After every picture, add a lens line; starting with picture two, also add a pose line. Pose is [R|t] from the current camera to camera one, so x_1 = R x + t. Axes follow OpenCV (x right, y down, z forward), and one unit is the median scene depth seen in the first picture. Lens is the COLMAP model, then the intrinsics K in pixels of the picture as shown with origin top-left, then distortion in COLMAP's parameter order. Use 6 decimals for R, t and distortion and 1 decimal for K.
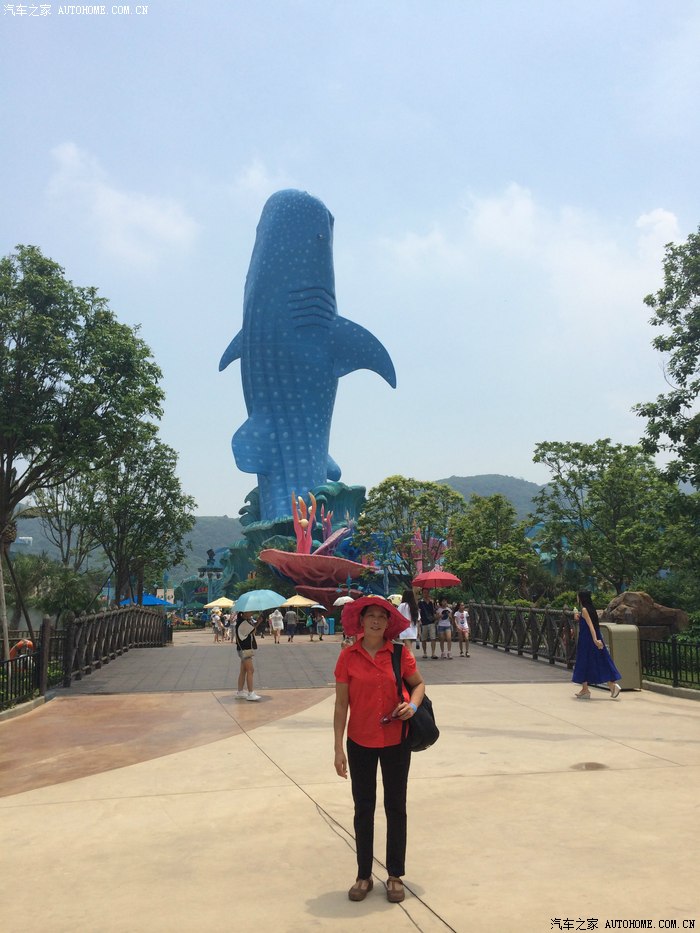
lens RADIAL K [[774.0, 0, 349.3], [0, 774.0, 469.4], [0, 0, 1]] dist [0.026860, -0.018913]
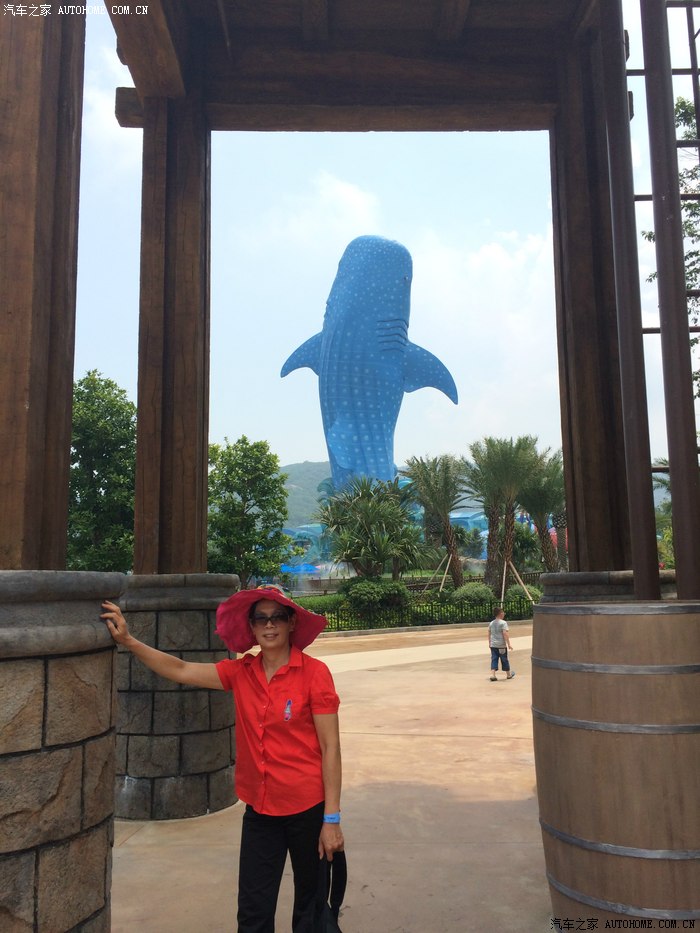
lens RADIAL K [[774.0, 0, 349.3], [0, 774.0, 467.8], [0, 0, 1]] dist [0.026860, -0.018913]
pose [[0.976846, 0.031036, 0.211681, -0.365977], [-0.035893, 0.999172, 0.019140, -0.019966], [-0.210911, -0.026295, 0.977151, -0.184218]]
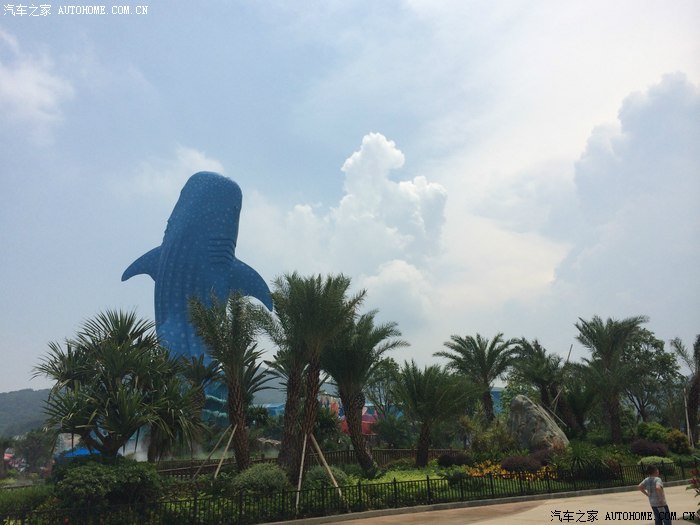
lens RADIAL K [[580.7, 0, 349.2], [0, 580.7, 260.1], [0, 0, 1]] dist [0.026860, -0.018913]
pose [[0.884328, 0.146015, 0.443446, -0.323936], [-0.069410, 0.980397, -0.184401, -0.003319], [-0.461678, 0.132291, 0.877127, -0.089138]]
